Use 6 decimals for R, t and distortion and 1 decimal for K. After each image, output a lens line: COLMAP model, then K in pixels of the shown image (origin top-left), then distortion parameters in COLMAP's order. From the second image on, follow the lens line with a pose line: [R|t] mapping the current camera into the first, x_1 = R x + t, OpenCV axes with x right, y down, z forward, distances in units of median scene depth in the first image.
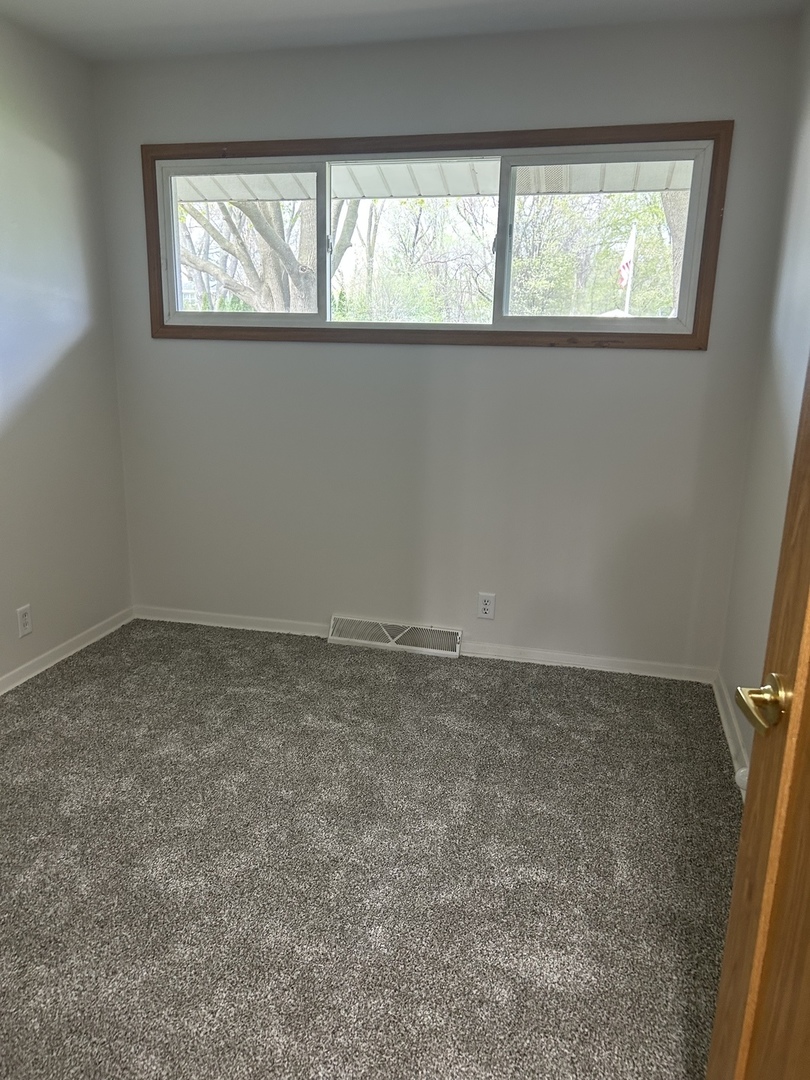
lens RADIAL K [[809.5, 0, 422.0], [0, 809.5, 575.2], [0, 0, 1]] dist [0.059836, -0.072597]
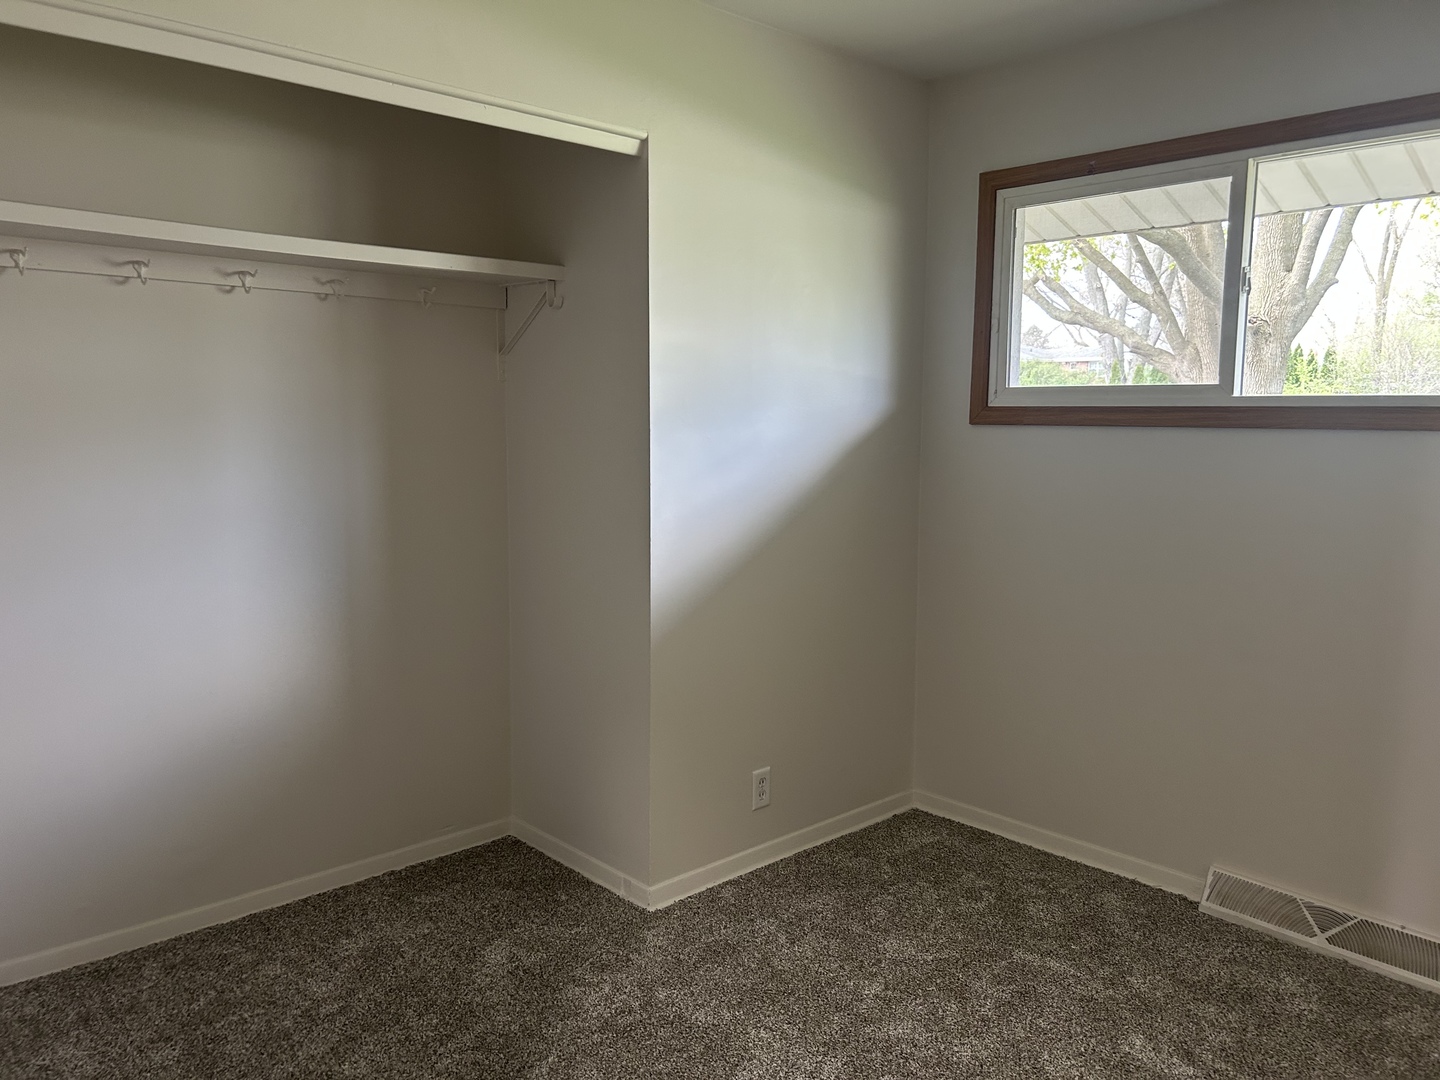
lens RADIAL K [[1079.4, 0, 788.1], [0, 1079.4, 544.0], [0, 0, 1]] dist [0.059836, -0.072597]
pose [[0.834859, 0.058312, -0.547367, 0.058316], [-0.148465, 0.981377, -0.121894, -0.041760], [0.530065, 0.183030, 0.827968, 0.129773]]
